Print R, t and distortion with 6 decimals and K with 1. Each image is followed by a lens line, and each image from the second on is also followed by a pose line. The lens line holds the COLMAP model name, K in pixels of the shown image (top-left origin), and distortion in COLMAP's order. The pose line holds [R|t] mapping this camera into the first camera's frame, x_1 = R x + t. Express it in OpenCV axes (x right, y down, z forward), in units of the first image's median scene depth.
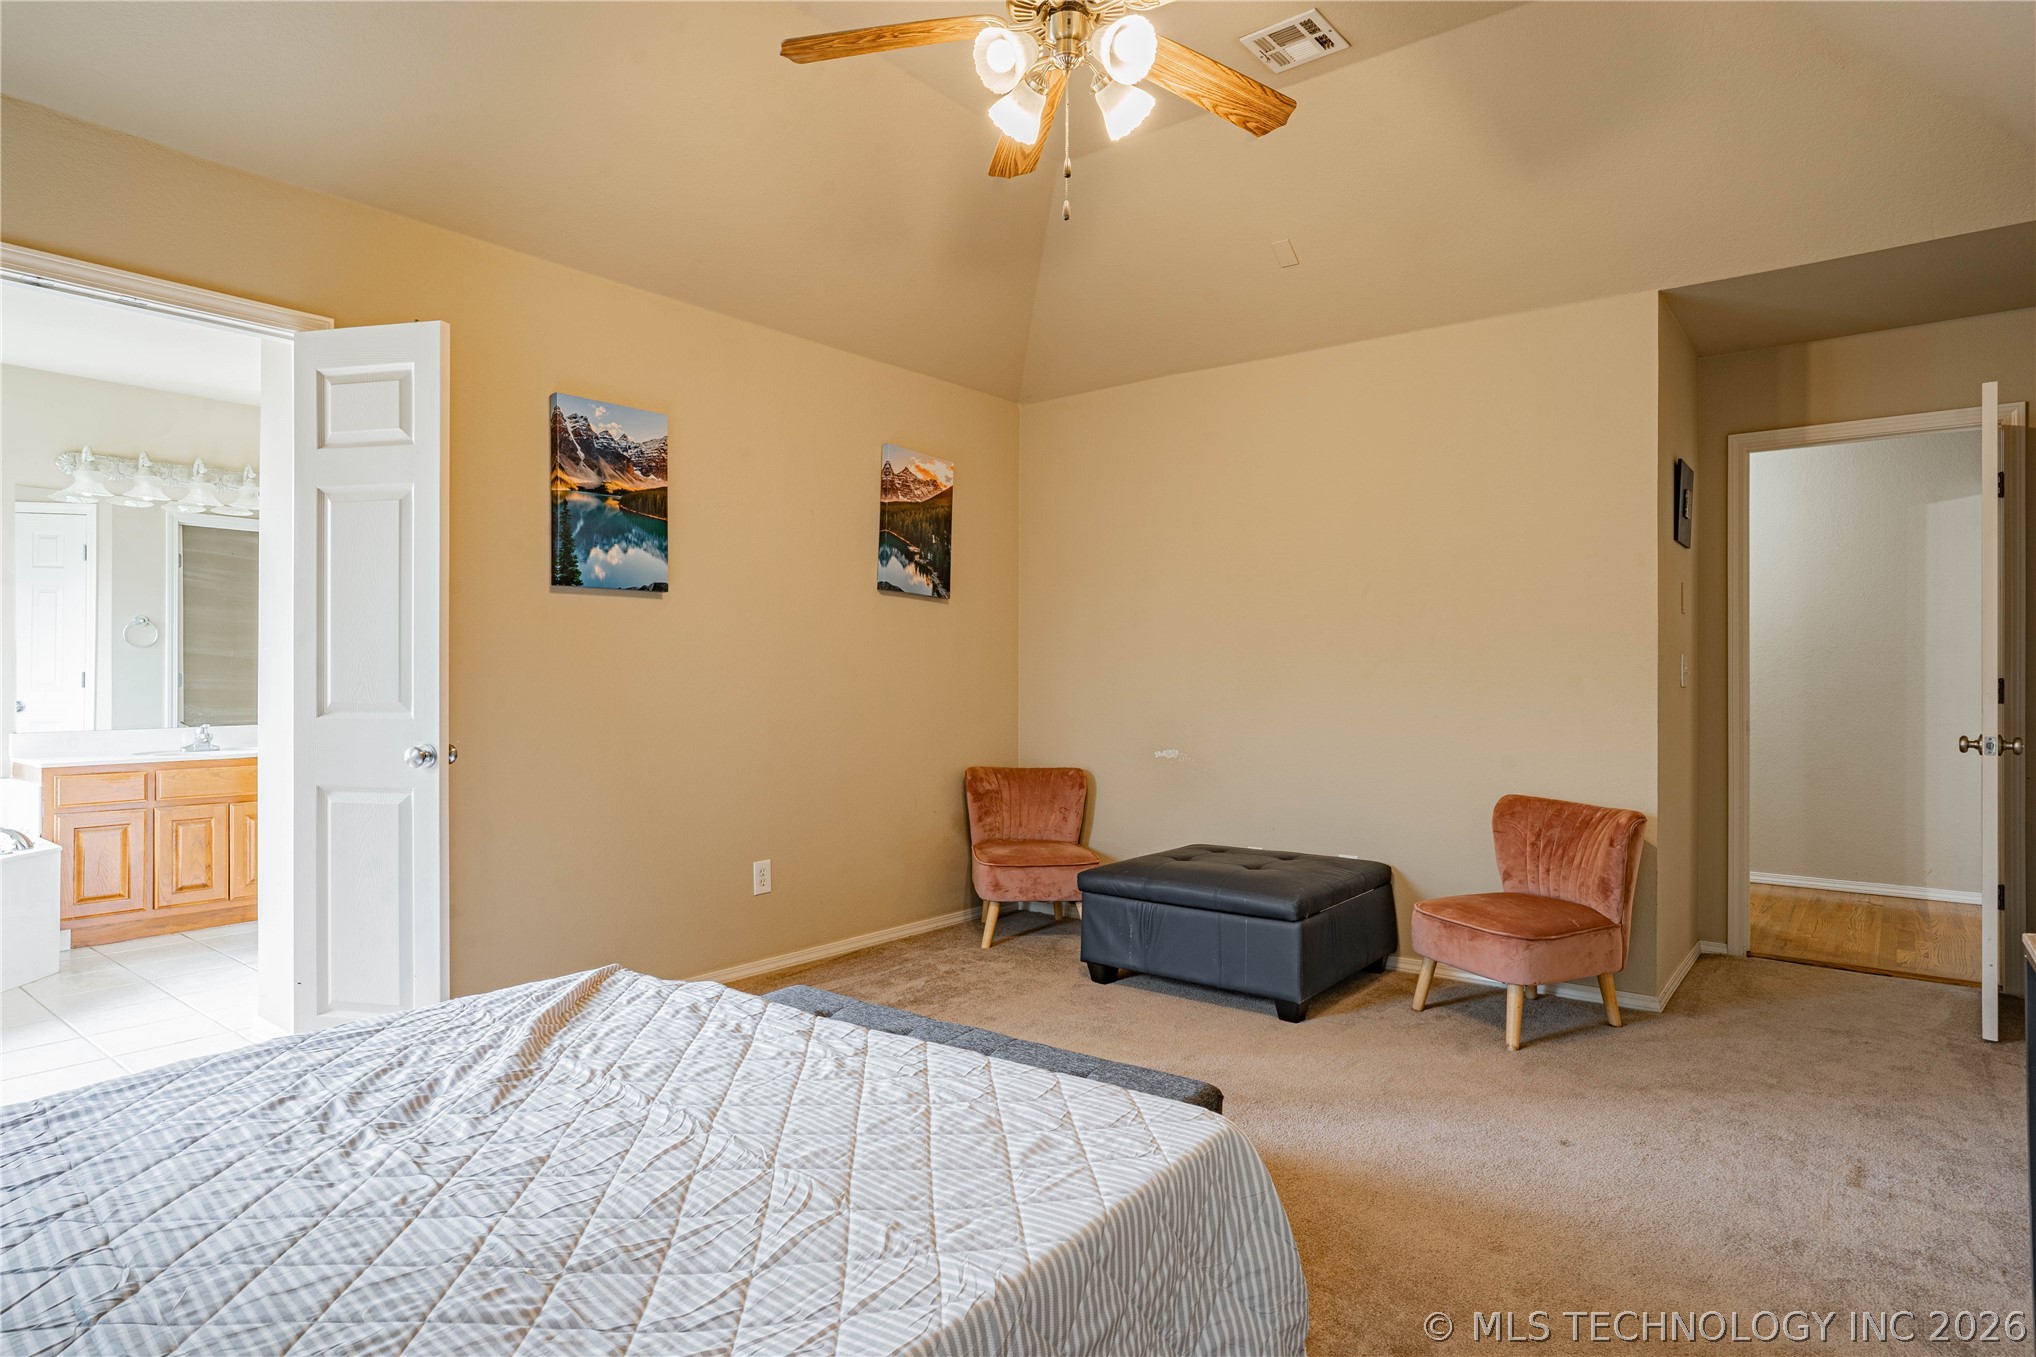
lens RADIAL K [[1119.1, 0, 1017.6], [0, 1119.1, 673.5], [0, 0, 1]] dist [-0.054282, 0.041316]
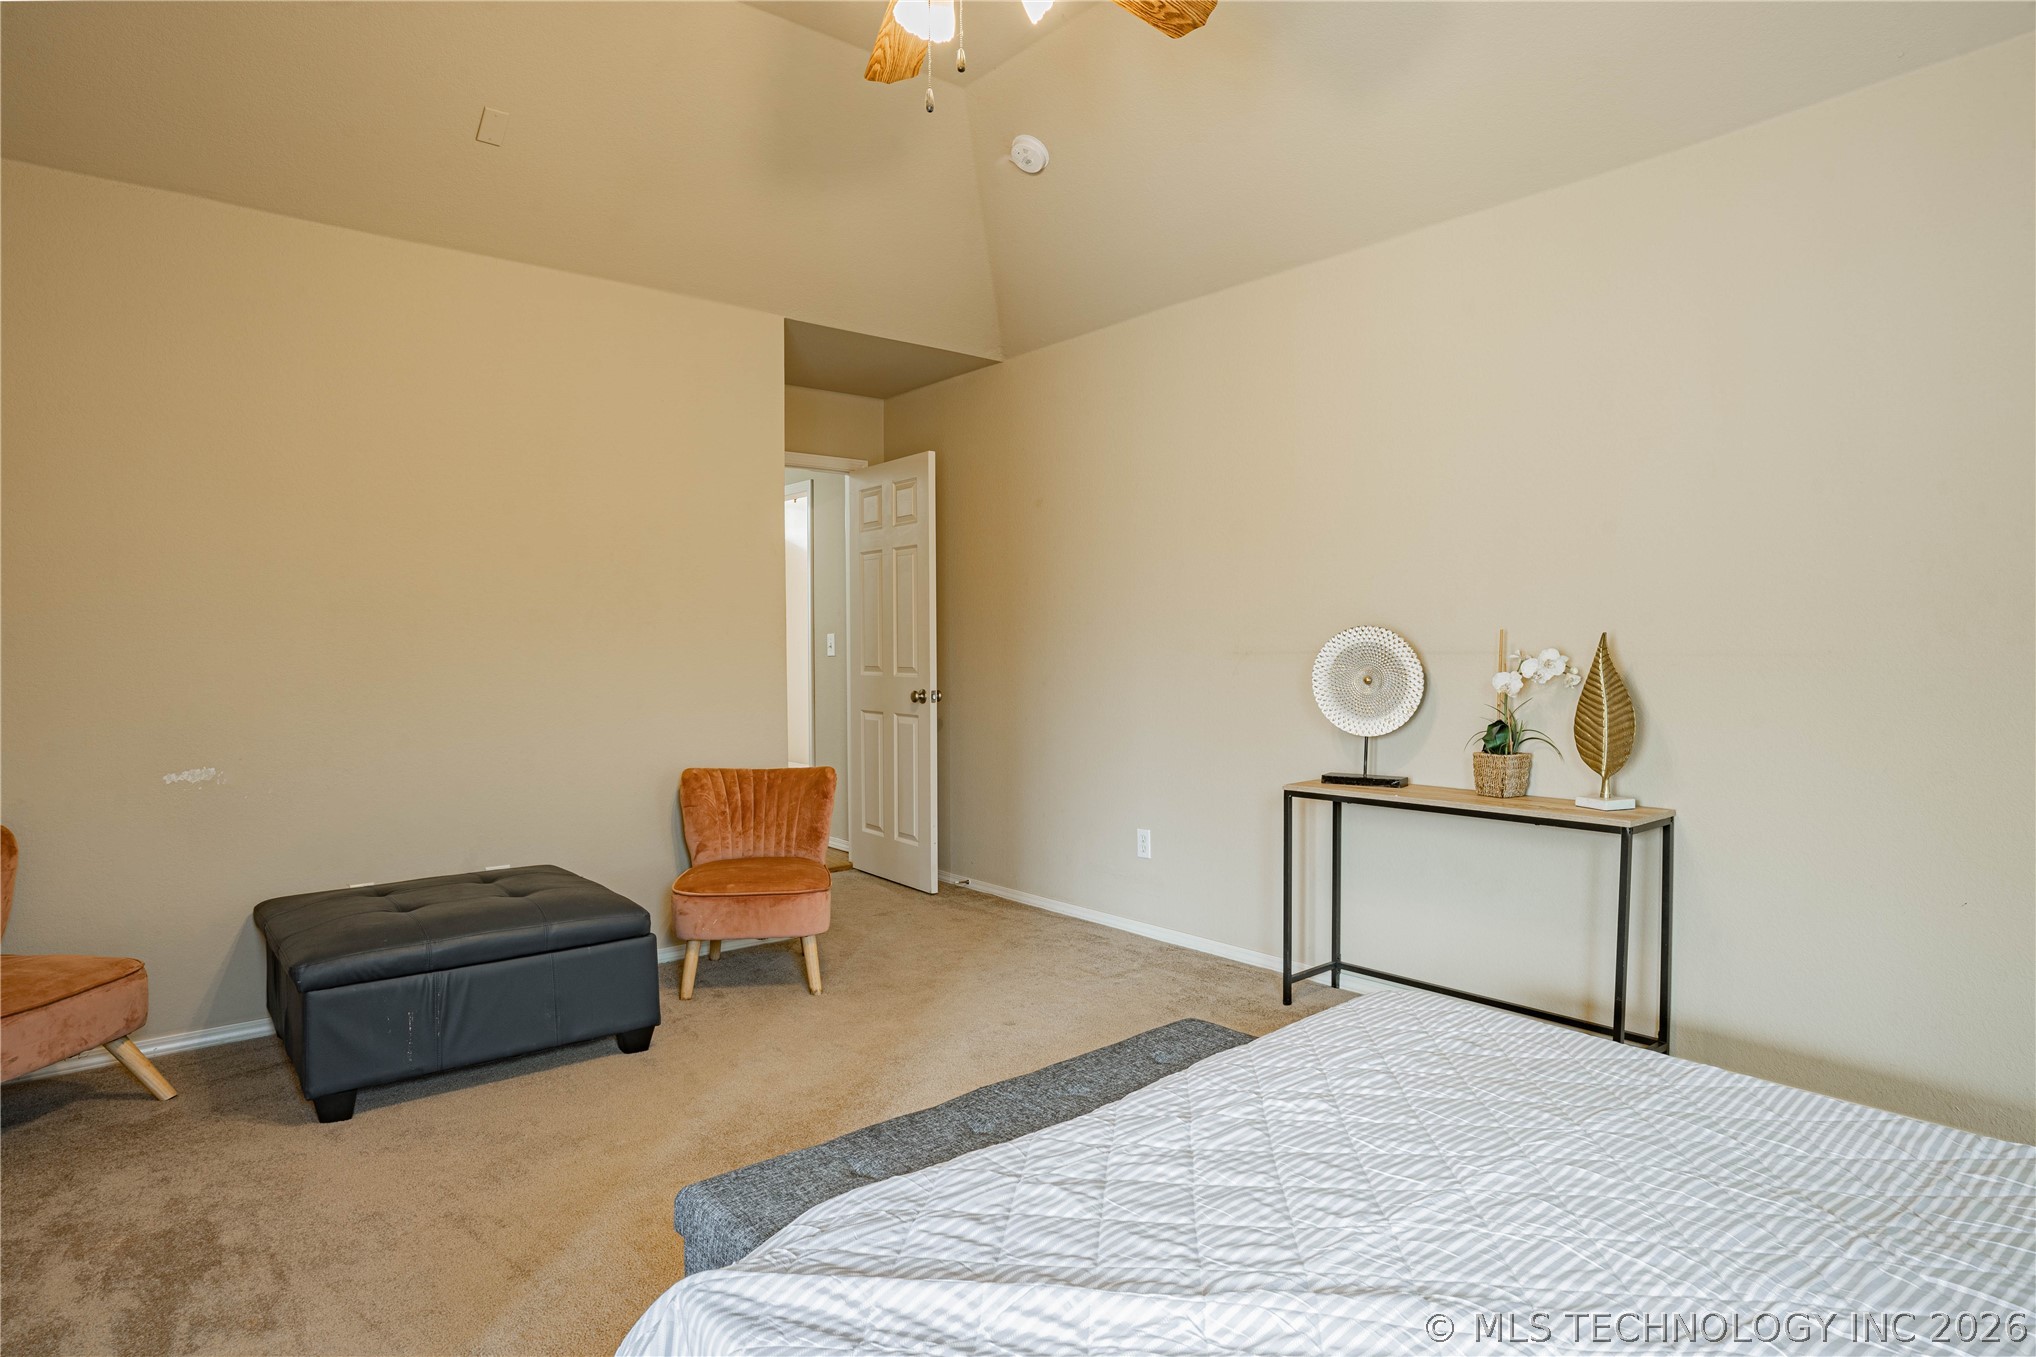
lens RADIAL K [[1119.1, 0, 1017.6], [0, 1119.1, 673.5], [0, 0, 1]] dist [-0.054282, 0.041316]
pose [[0.214454, -0.016728, 0.976591, -0.314493], [0.011741, 0.999825, 0.014547, 0.006750], [-0.976663, 0.008346, 0.214613, 0.315424]]
